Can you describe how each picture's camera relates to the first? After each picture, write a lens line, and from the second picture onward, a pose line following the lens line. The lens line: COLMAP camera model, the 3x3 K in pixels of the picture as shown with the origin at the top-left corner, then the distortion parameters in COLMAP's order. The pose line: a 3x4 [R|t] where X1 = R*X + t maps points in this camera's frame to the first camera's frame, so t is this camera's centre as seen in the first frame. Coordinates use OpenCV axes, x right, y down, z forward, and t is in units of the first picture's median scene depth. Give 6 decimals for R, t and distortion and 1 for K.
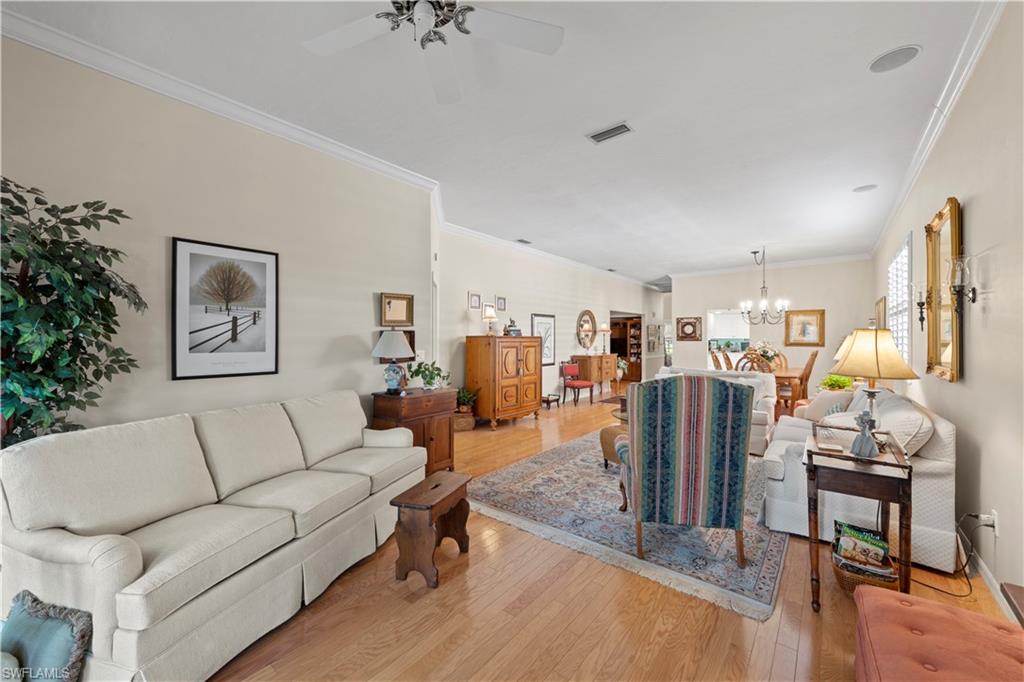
lens RADIAL K [[393.8, 0, 511.2], [0, 393.8, 339.6], [0, 0, 1]] dist [0.004608, 0.000134]
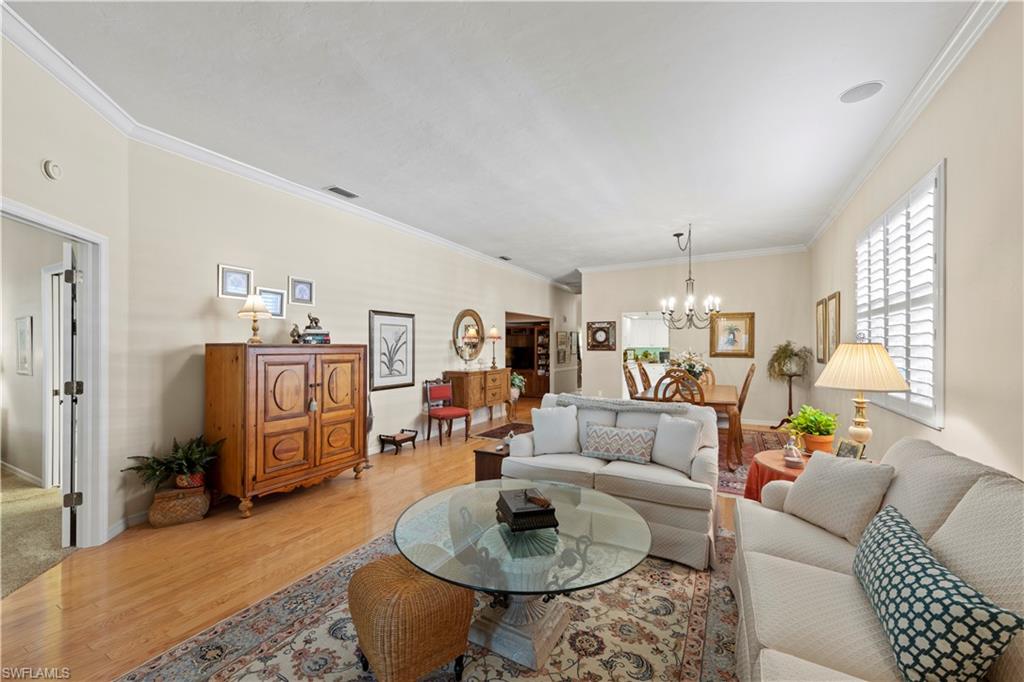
lens RADIAL K [[398.6, 0, 509.0], [0, 398.6, 351.3], [0, 0, 1]] dist [0.001279, -0.000103]
pose [[0.985411, -0.001336, 0.170184, 0.154748], [-0.000053, 0.999967, 0.008155, -0.002172], [-0.170189, -0.008045, 0.985379, 0.277678]]
